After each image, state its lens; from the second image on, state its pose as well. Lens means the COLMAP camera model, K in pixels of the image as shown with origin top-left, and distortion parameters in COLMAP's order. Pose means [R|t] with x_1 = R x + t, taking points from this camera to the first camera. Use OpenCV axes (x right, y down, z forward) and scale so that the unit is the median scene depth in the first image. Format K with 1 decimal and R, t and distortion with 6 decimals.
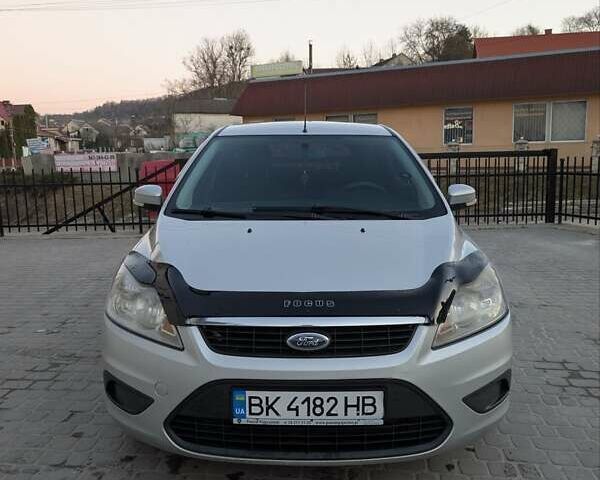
lens RADIAL K [[579.7, 0, 300.2], [0, 579.7, 240.2], [0, 0, 1]] dist [0.029125, 0.000000]
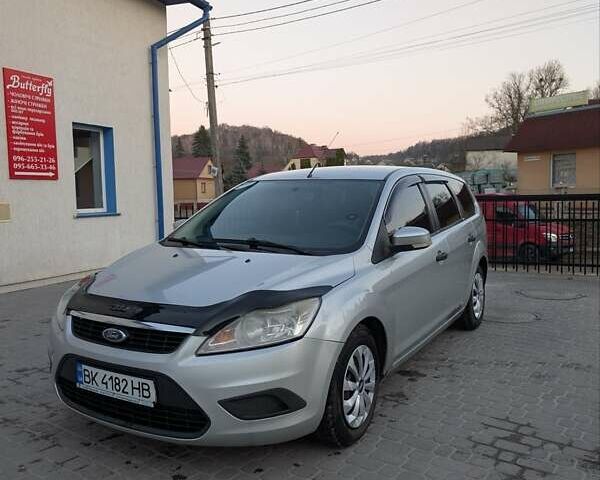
lens RADIAL K [[579.7, 0, 300.4], [0, 579.7, 240.0], [0, 0, 1]] dist [0.029125, 0.000000]
pose [[0.860115, 0.047709, -0.507864, 0.650240], [-0.079350, 0.996011, -0.040821, -0.016116], [0.503890, 0.075409, 0.860470, 0.014924]]
